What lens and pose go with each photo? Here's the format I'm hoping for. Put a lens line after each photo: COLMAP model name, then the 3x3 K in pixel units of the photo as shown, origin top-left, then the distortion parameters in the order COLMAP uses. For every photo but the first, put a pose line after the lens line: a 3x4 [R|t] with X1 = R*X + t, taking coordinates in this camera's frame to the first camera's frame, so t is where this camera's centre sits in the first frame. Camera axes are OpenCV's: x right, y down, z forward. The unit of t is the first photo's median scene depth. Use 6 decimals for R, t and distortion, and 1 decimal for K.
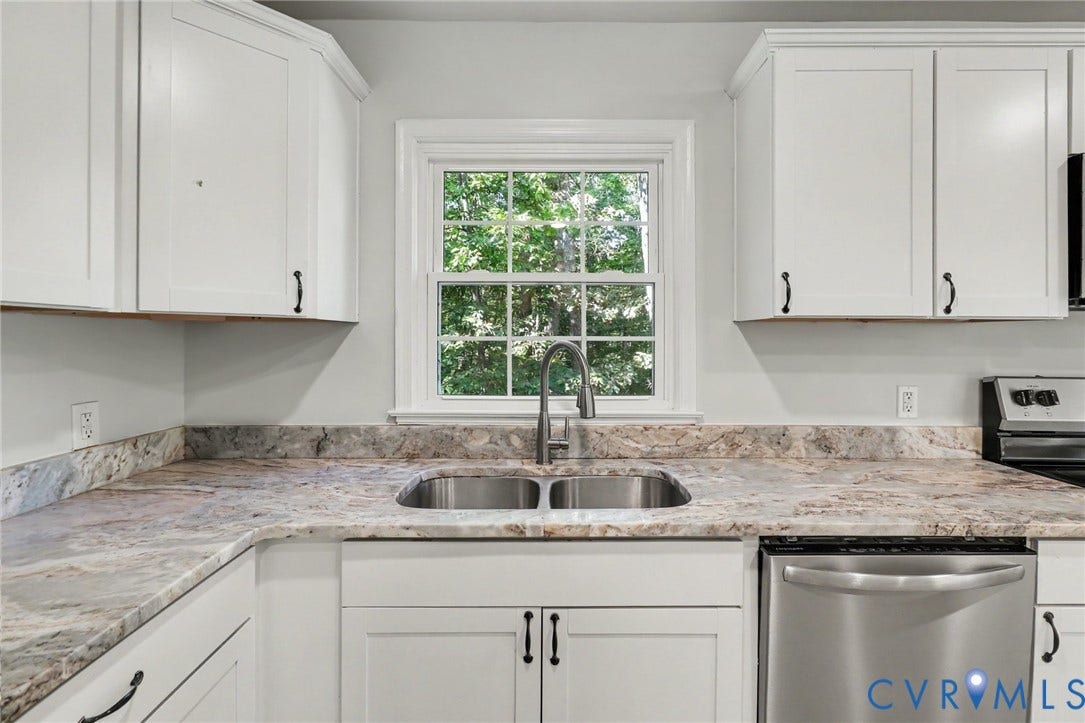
lens RADIAL K [[527.8, 0, 546.5], [0, 527.8, 349.7], [0, 0, 1]] dist [0.015940, 0.000580]
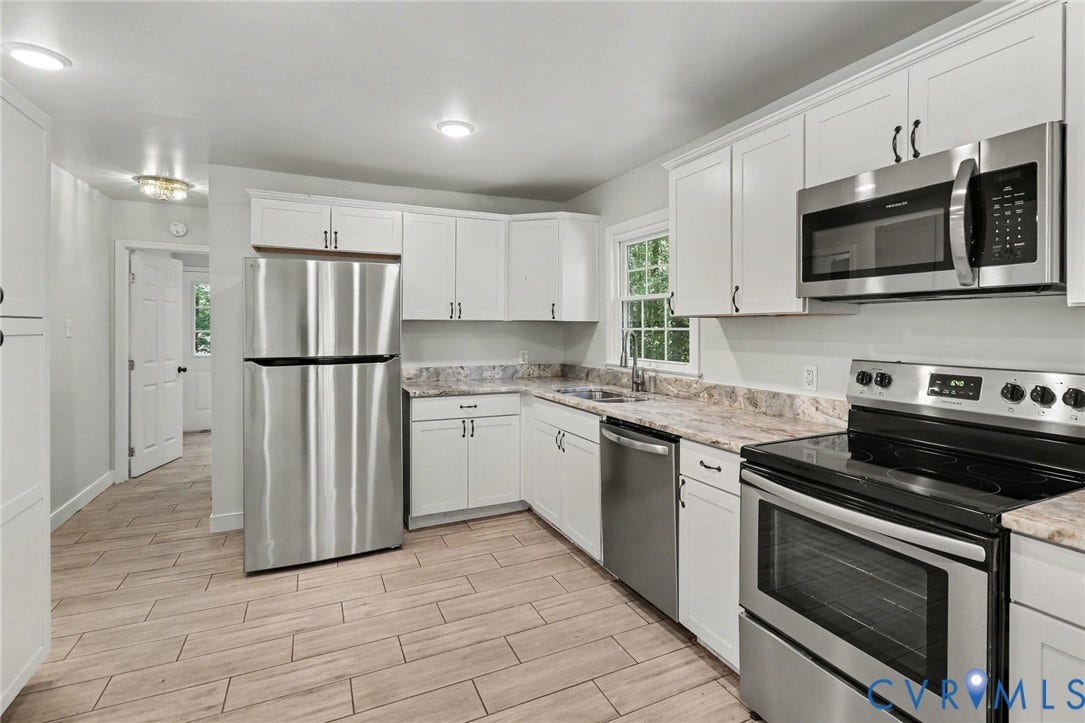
lens RADIAL K [[514.1, 0, 545.1], [0, 514.1, 345.1], [0, 0, 1]] dist [0.000971, 0.000371]
pose [[0.412701, 0.025386, -0.910513, 1.570688], [-0.018862, 0.999635, 0.019321, 0.007353], [0.910671, 0.009201, 0.413029, -0.105097]]
